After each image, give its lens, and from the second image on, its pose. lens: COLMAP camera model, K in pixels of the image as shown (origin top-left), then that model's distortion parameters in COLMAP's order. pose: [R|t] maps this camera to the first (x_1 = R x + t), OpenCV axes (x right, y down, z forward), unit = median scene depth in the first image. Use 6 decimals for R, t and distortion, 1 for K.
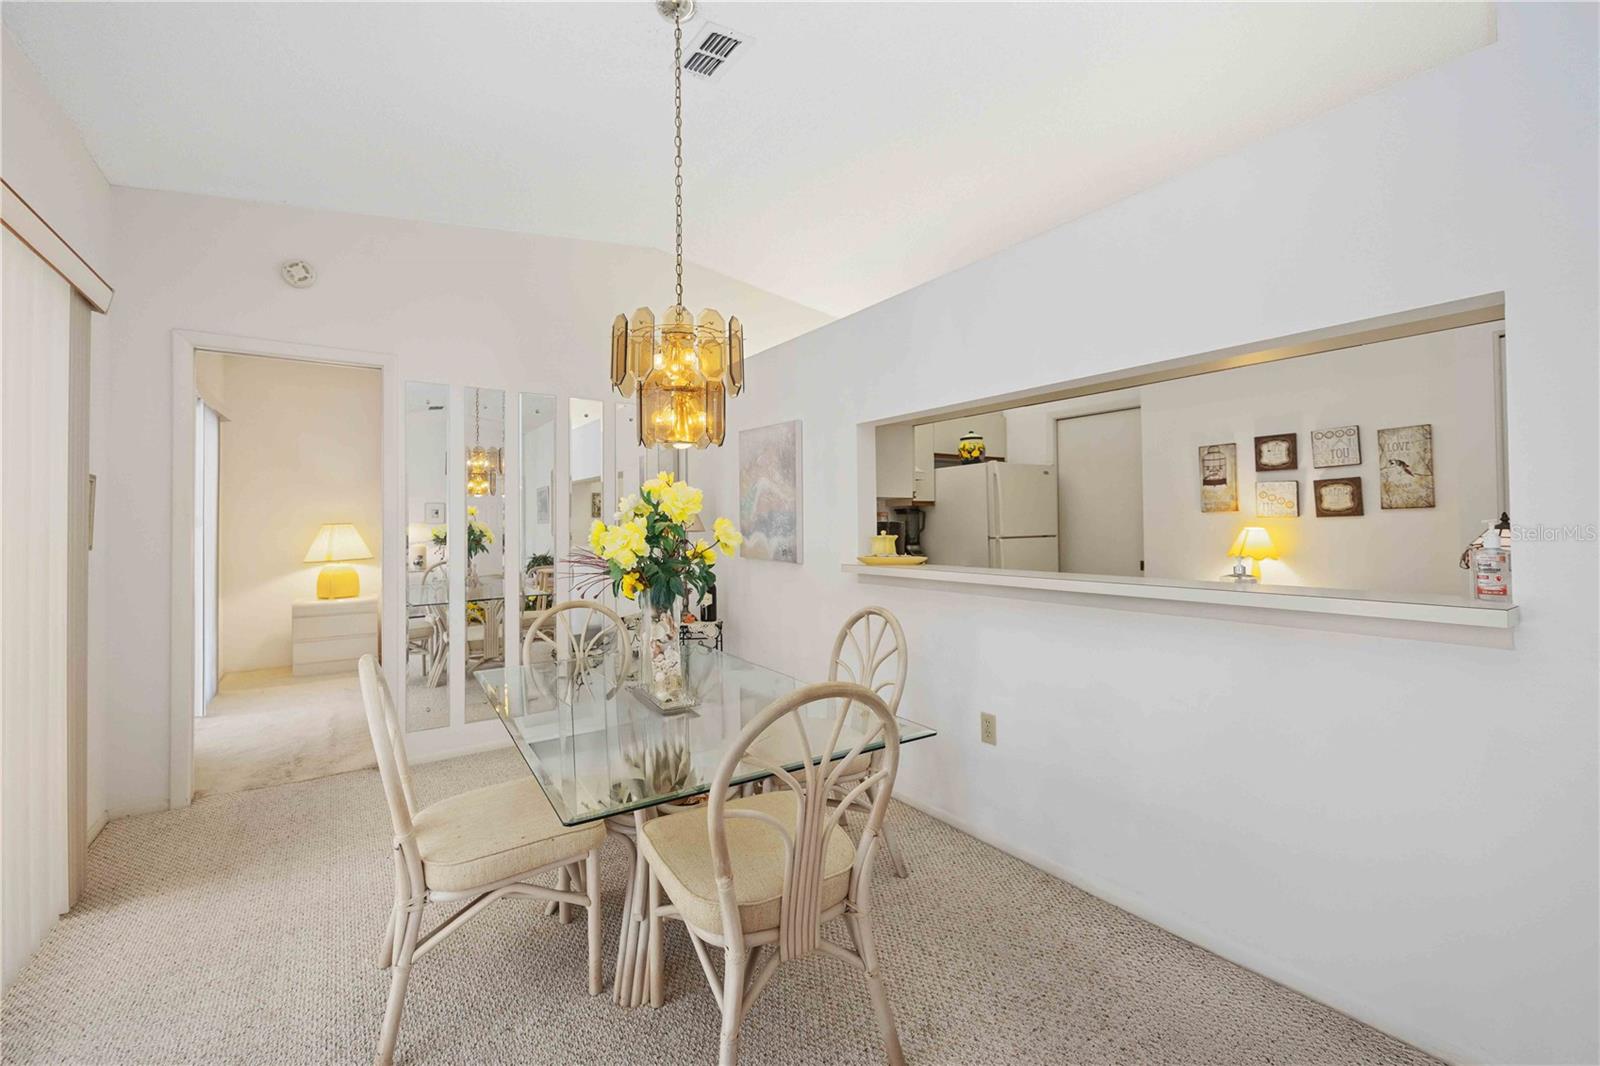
lens RADIAL K [[668.4, 0, 824.8], [0, 668.4, 511.4], [0, 0, 1]] dist [0.002258, 0.002198]
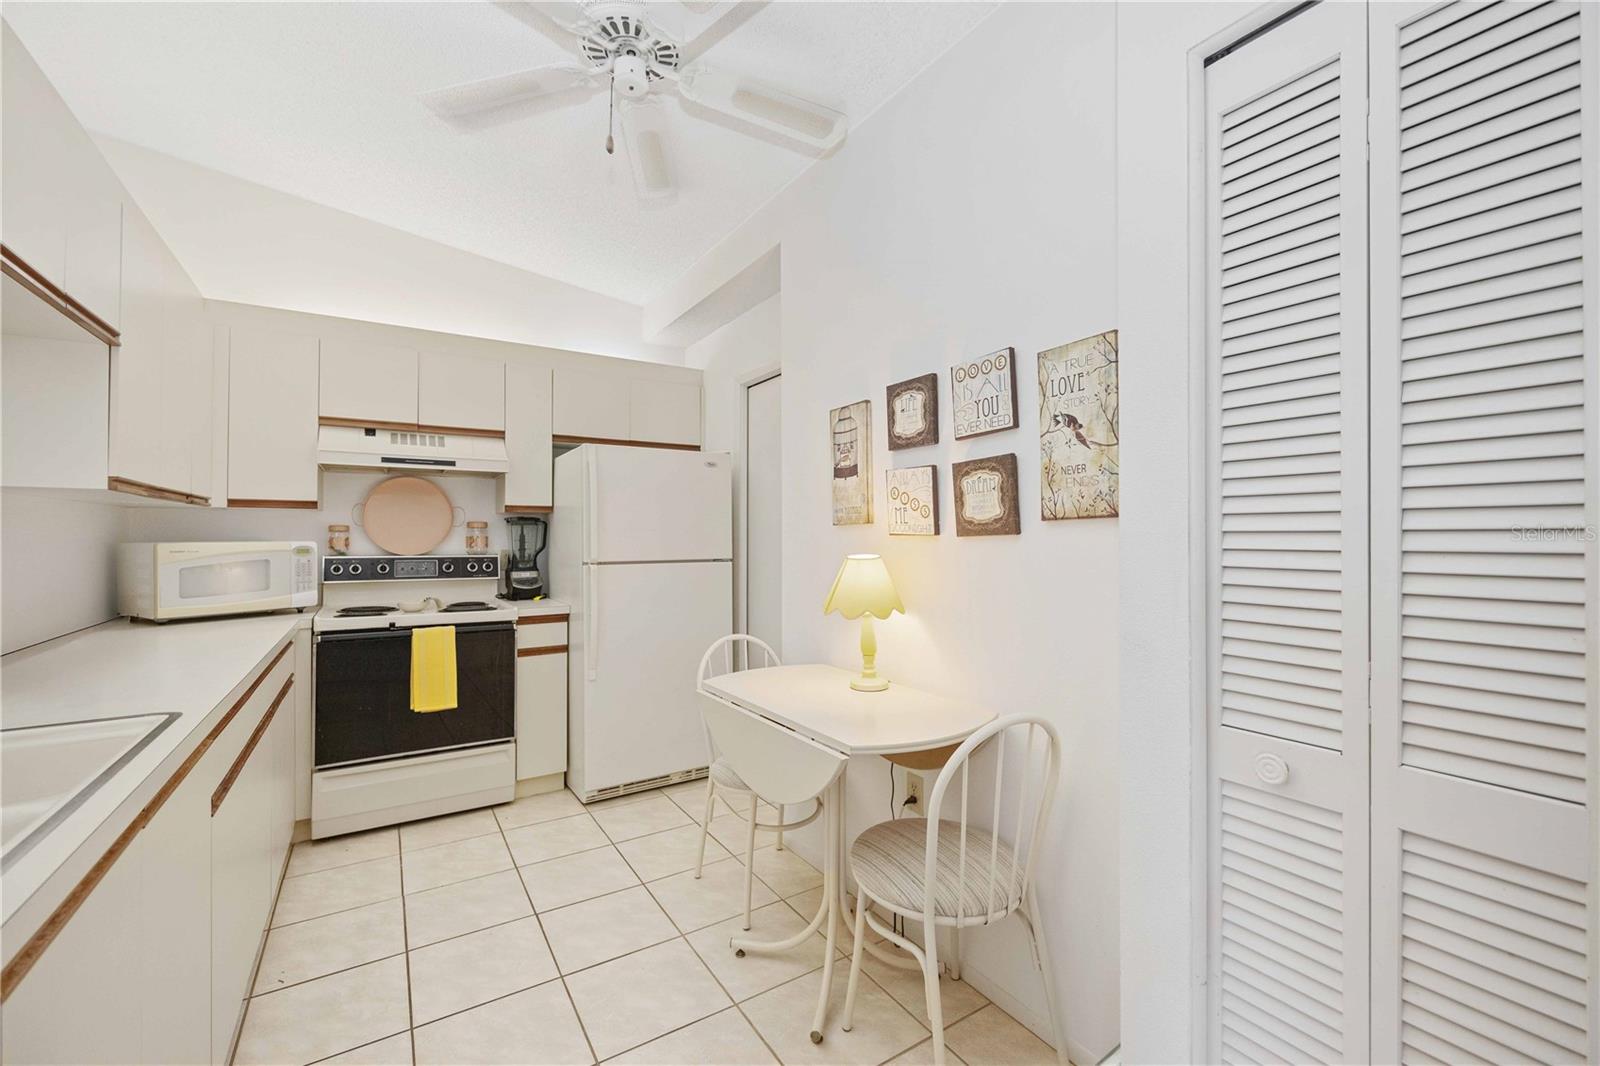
lens RADIAL K [[668.4, 0, 800.7], [0, 668.4, 528.4], [0, 0, 1]] dist [0.002258, 0.002198]
pose [[0.998013, 0.011261, -0.062001, 0.667743], [-0.010909, 0.999922, 0.006016, 0.000935], [0.062064, -0.005327, 0.998058, 0.504205]]
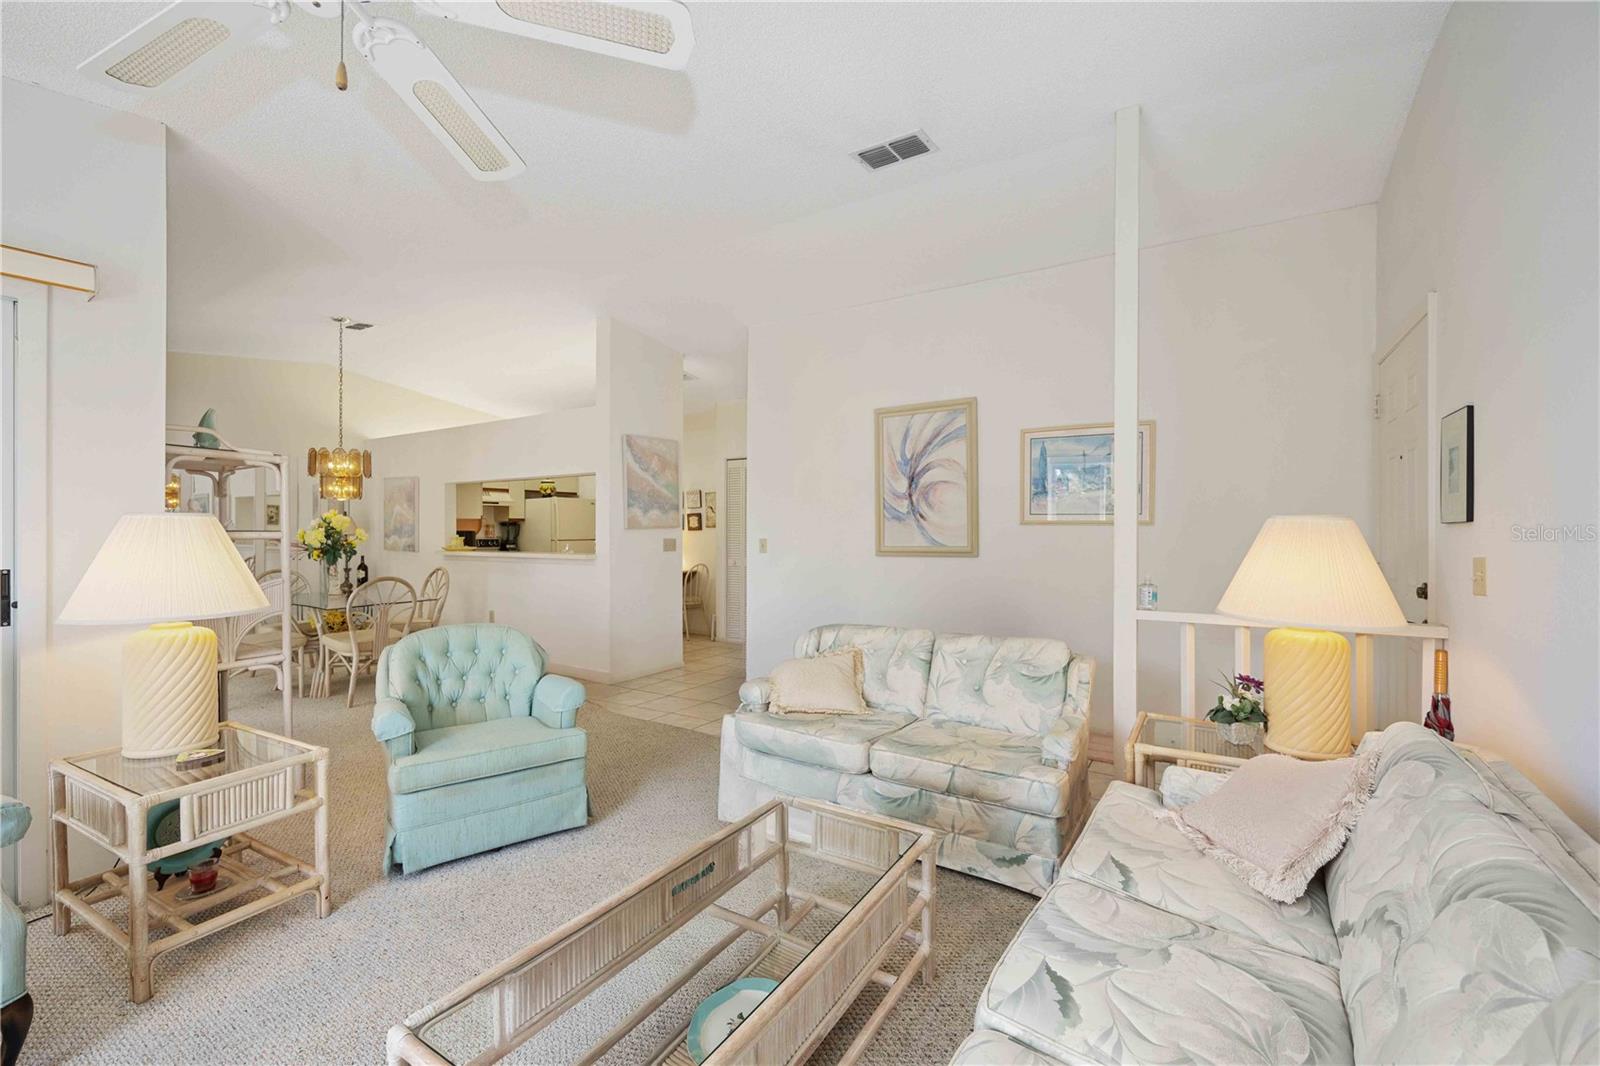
lens RADIAL K [[668.4, 0, 799.5], [0, 668.4, 529.7], [0, 0, 1]] dist [0.002258, 0.002198]
pose [[0.931948, 0.011405, 0.362413, 0.291876], [-0.016530, 0.999802, 0.011043, -0.025294], [-0.362215, -0.016282, 0.931952, -1.197451]]
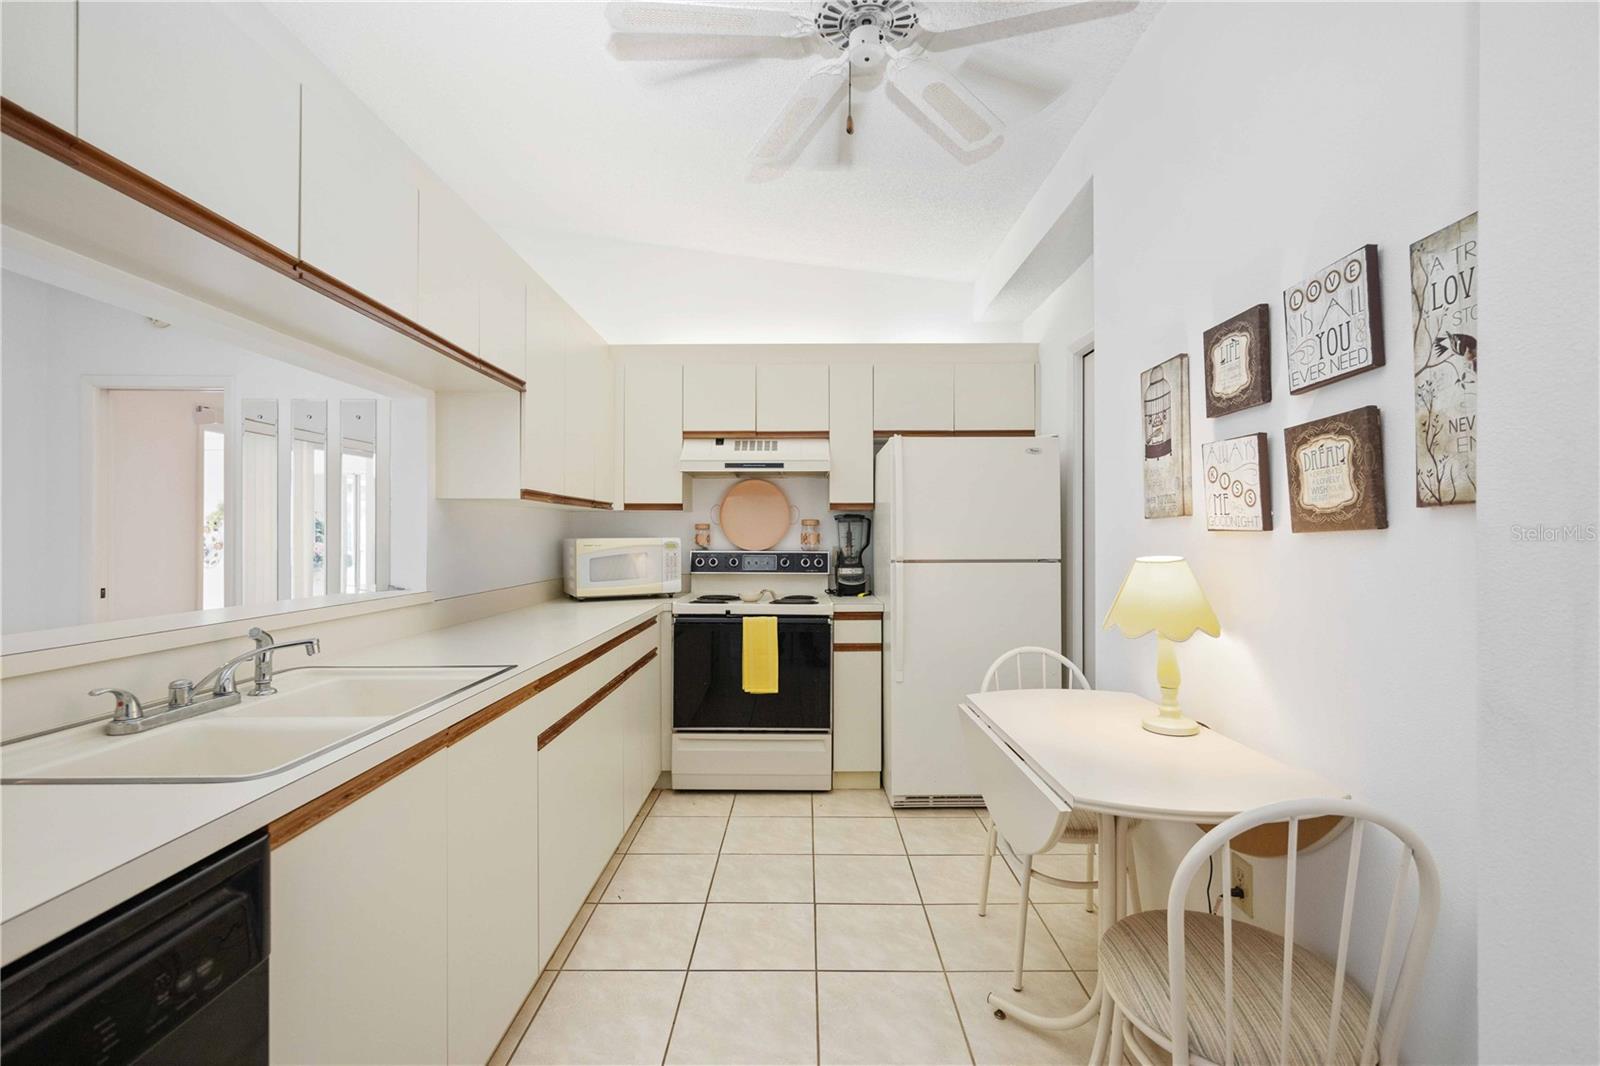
lens RADIAL K [[712.8, 0, 795.7], [0, 712.8, 531.6], [0, 0, 1]] dist [0.005367, 0.001010]
pose [[0.803901, 0.009529, -0.594686, 0.770818], [0.001114, 0.999846, 0.017527, 0.001436], [0.594762, -0.014753, 0.803767, 0.557673]]
